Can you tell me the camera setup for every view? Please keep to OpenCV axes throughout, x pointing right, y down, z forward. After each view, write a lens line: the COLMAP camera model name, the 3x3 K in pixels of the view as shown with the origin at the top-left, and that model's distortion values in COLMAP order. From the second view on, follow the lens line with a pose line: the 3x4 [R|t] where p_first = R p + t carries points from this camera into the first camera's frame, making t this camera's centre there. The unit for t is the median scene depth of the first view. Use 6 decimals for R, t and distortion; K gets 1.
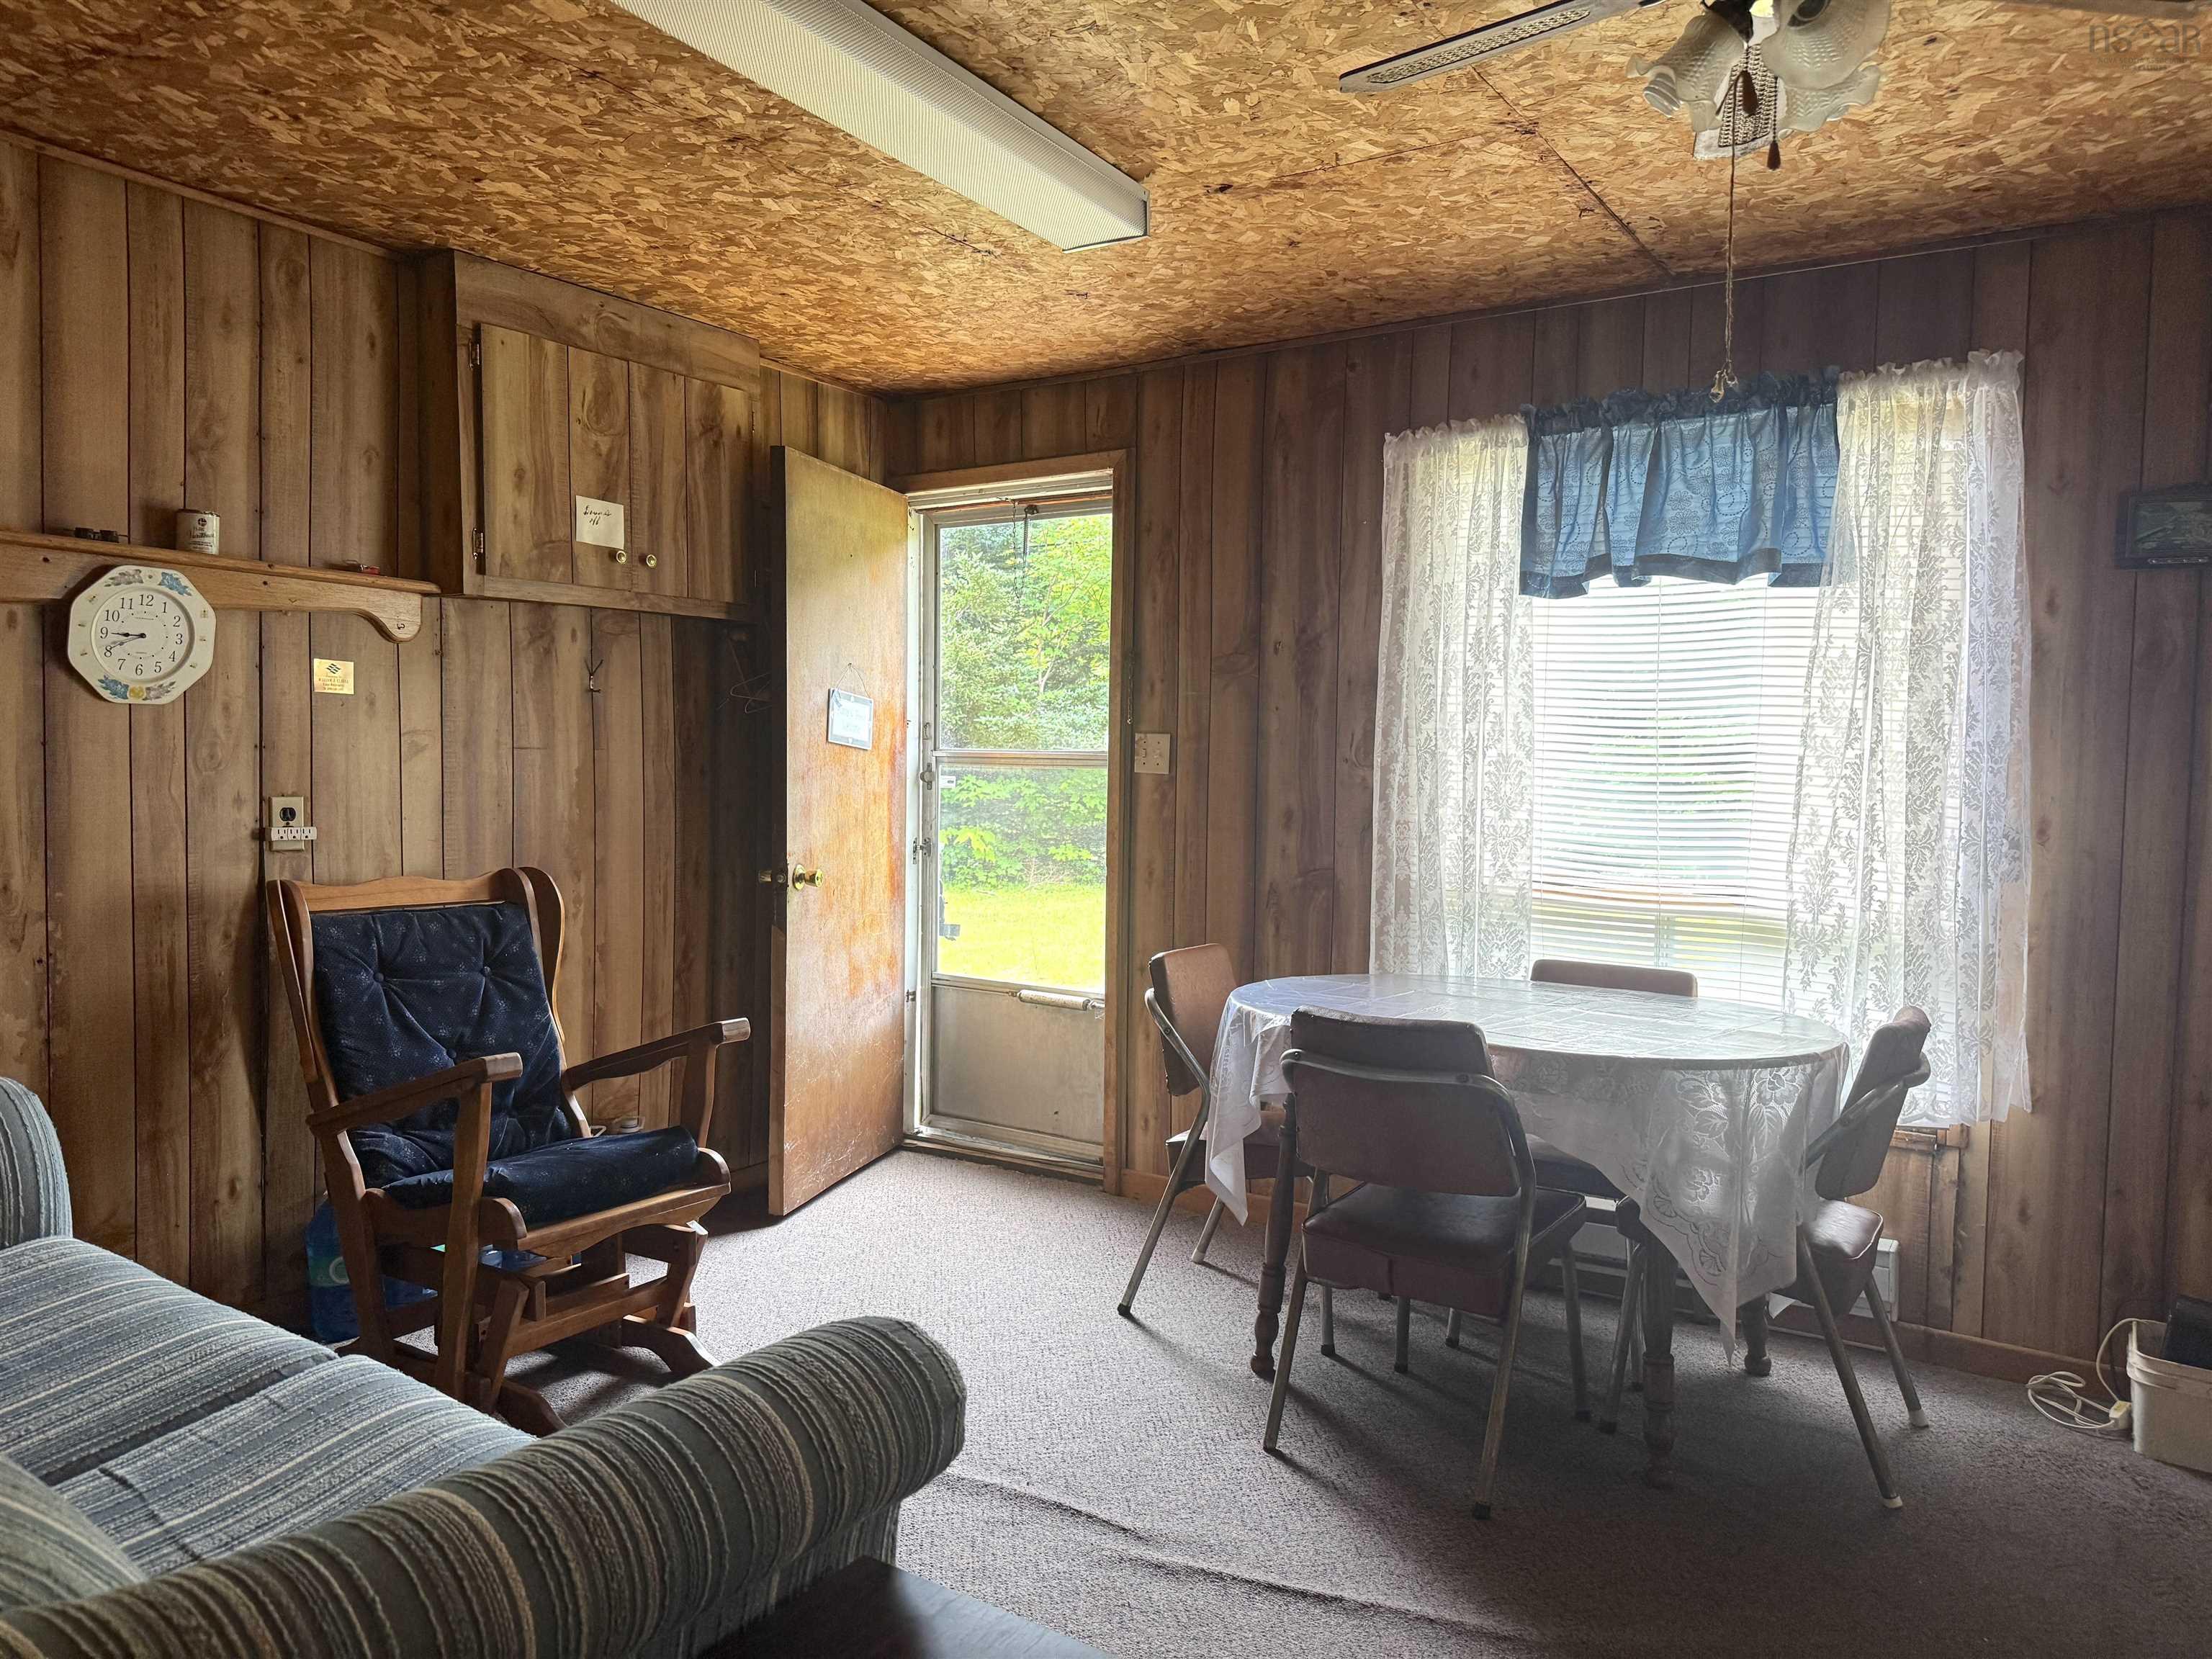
lens RADIAL K [[1533.4, 0, 1106.0], [0, 1533.4, 829.5], [0, 0, 1]] dist [0.031504, -0.064916]
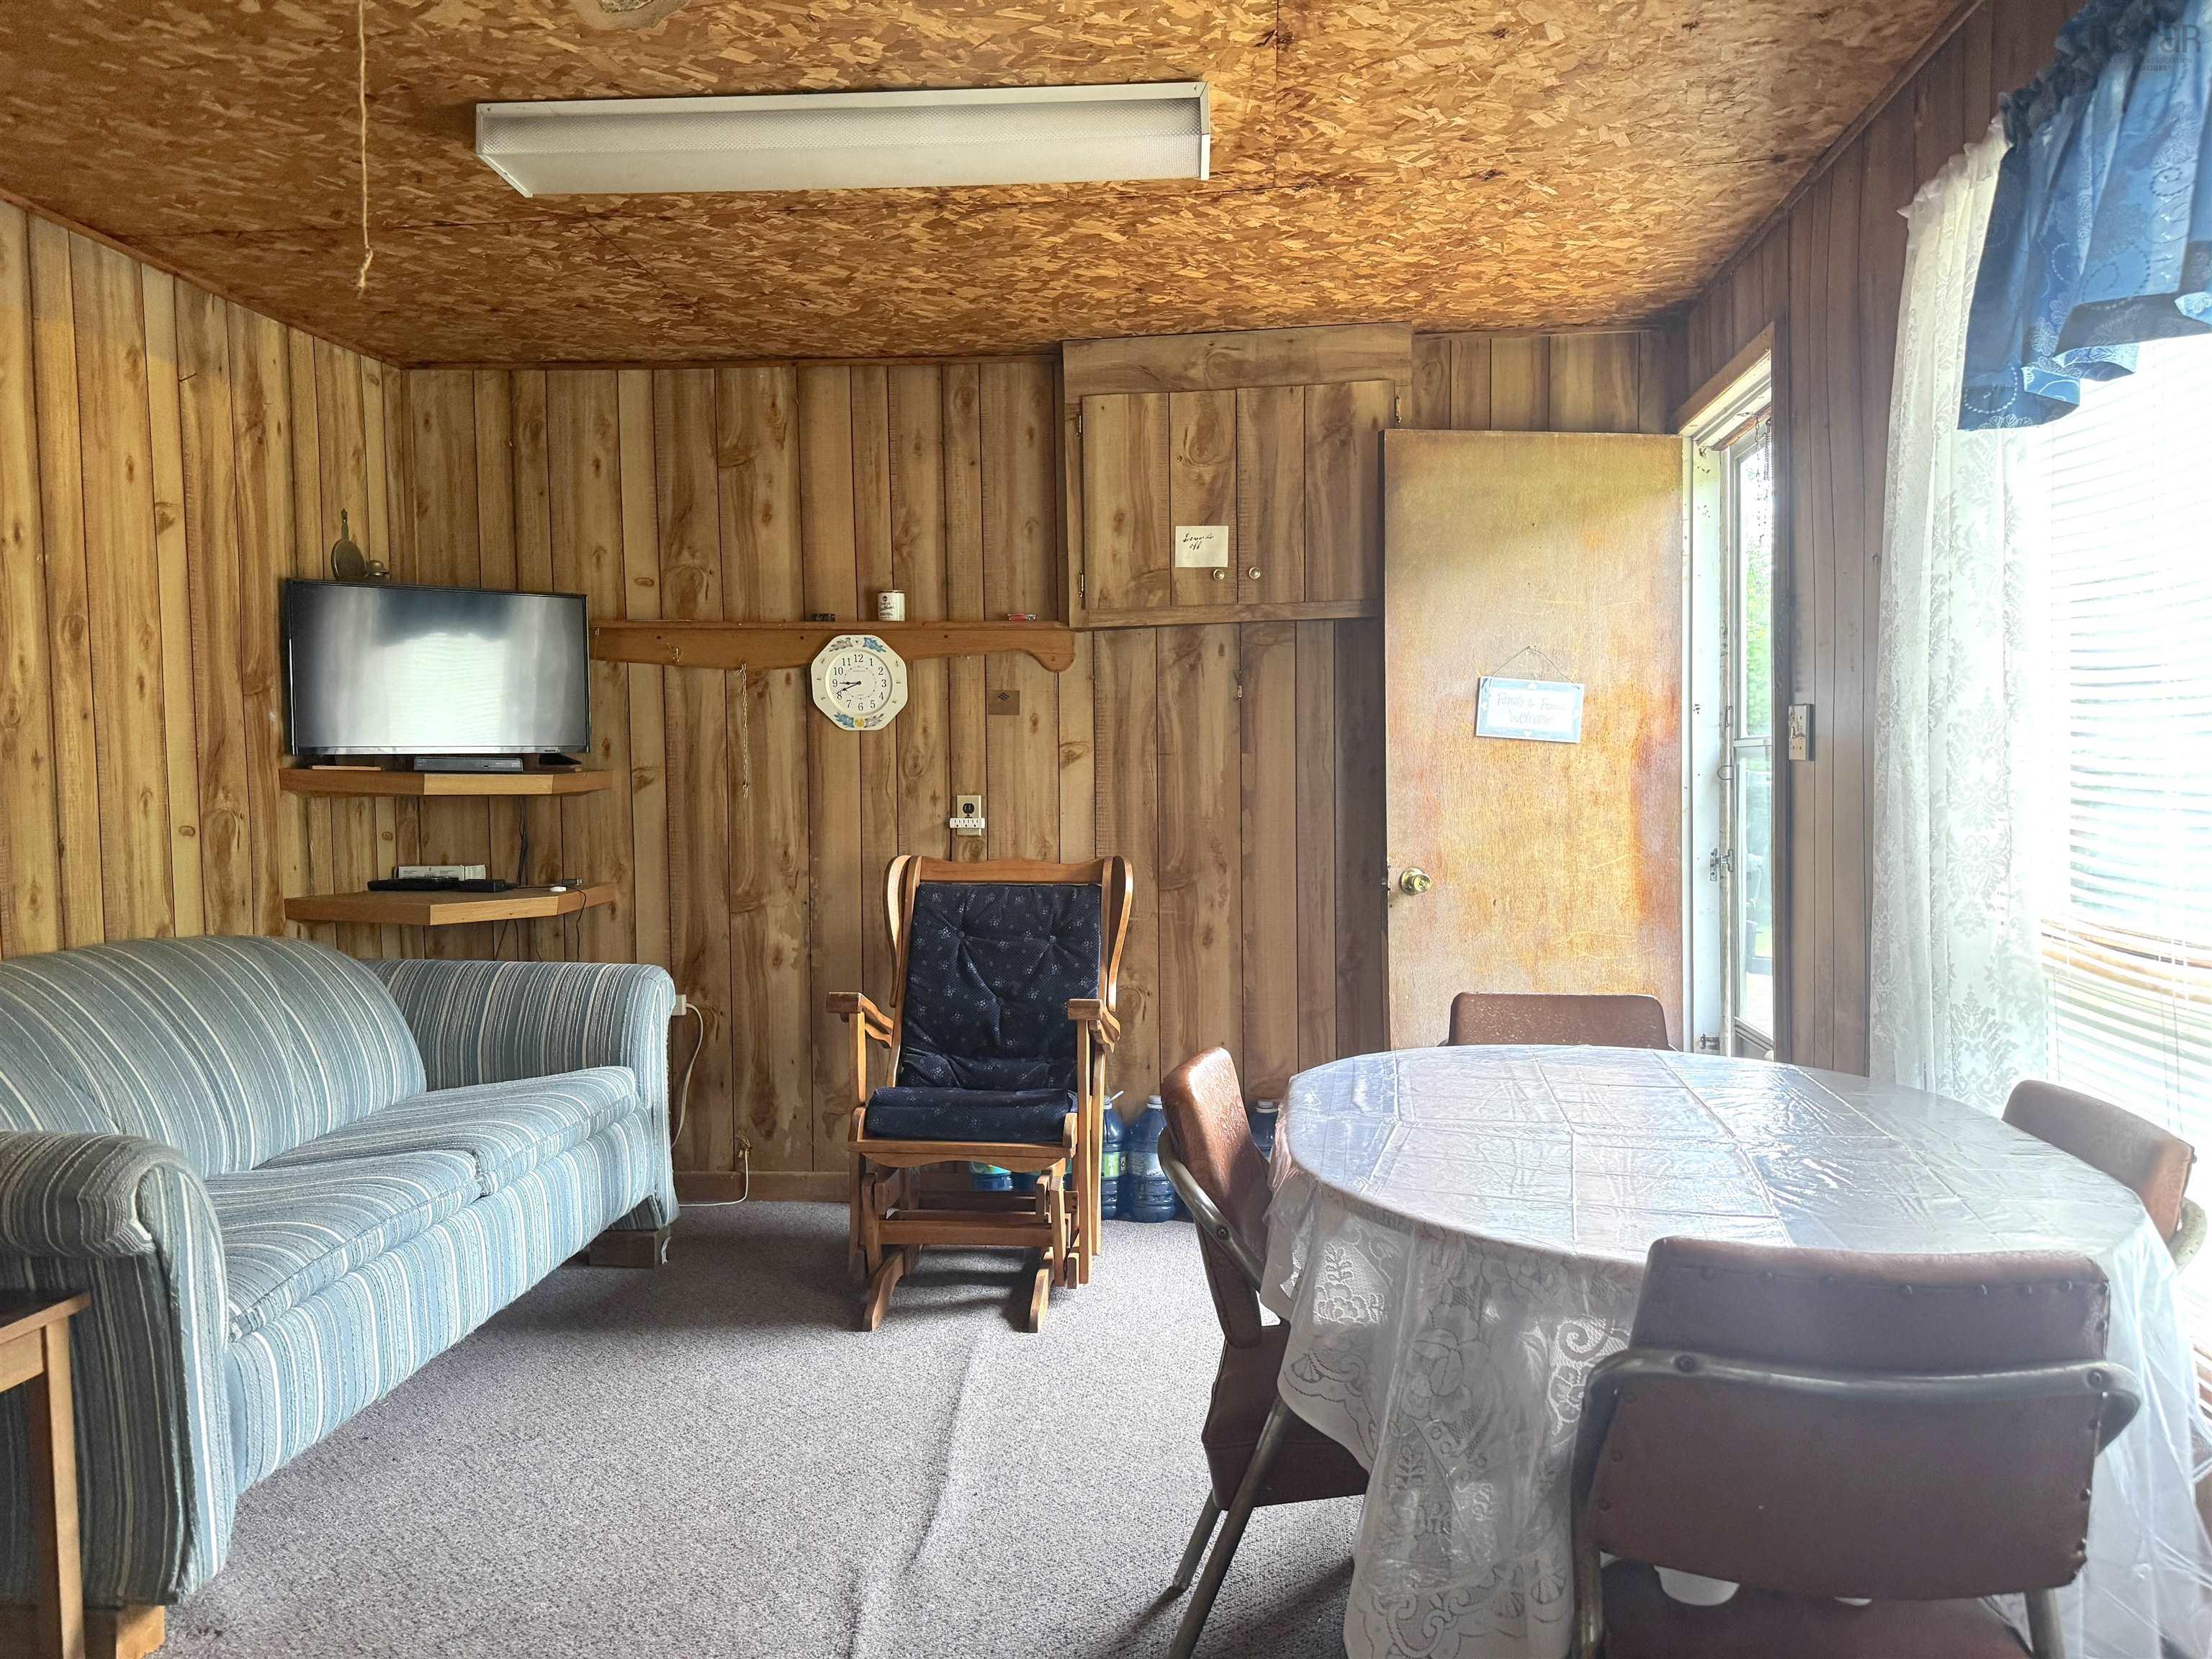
lens RADIAL K [[1526.6, 0, 1106.0], [0, 1526.6, 829.5], [0, 0, 1]] dist [0.145059, -0.175506]
pose [[0.463031, 0.015788, -0.886202, 0.667119], [-0.024779, 0.999681, 0.004863, -0.001069], [0.885996, 0.019707, 0.463274, 0.472971]]
